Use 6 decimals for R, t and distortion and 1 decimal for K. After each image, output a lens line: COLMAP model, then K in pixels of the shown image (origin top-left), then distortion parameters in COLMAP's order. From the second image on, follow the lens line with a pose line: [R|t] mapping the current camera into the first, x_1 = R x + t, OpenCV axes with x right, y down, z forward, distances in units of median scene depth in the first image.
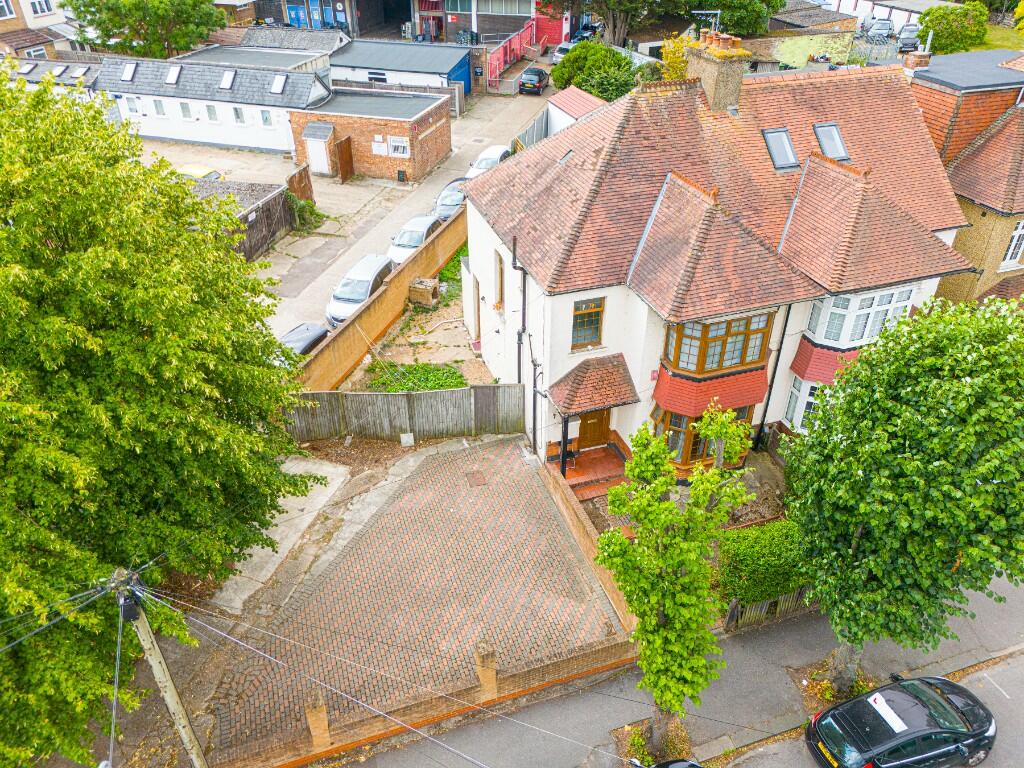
lens RADIAL K [[756.5, 0, 512.0], [0, 756.5, 384.0], [0, 0, 1]] dist [0.084979, -0.103346]
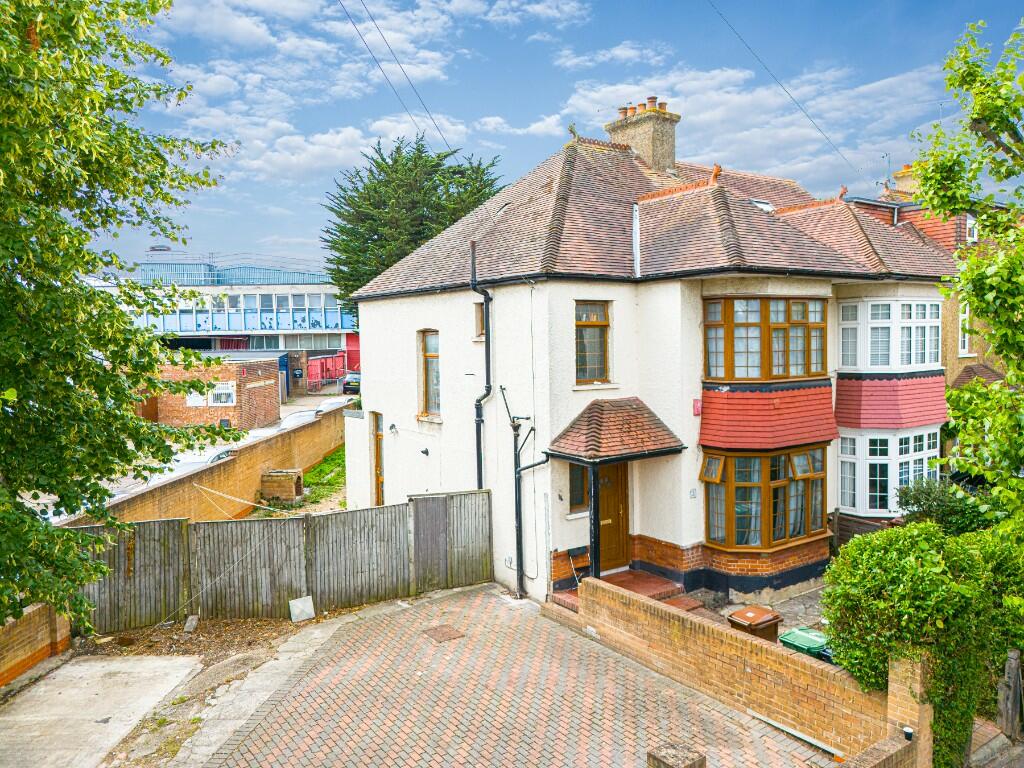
lens RADIAL K [[756.5, 0, 512.0], [0, 756.5, 384.0], [0, 0, 1]] dist [0.084979, -0.103346]
pose [[0.955699, -0.032428, 0.292555, -0.163380], [0.178110, 0.855010, -0.487067, 0.259420], [-0.234343, 0.517596, 0.822908, 0.430392]]
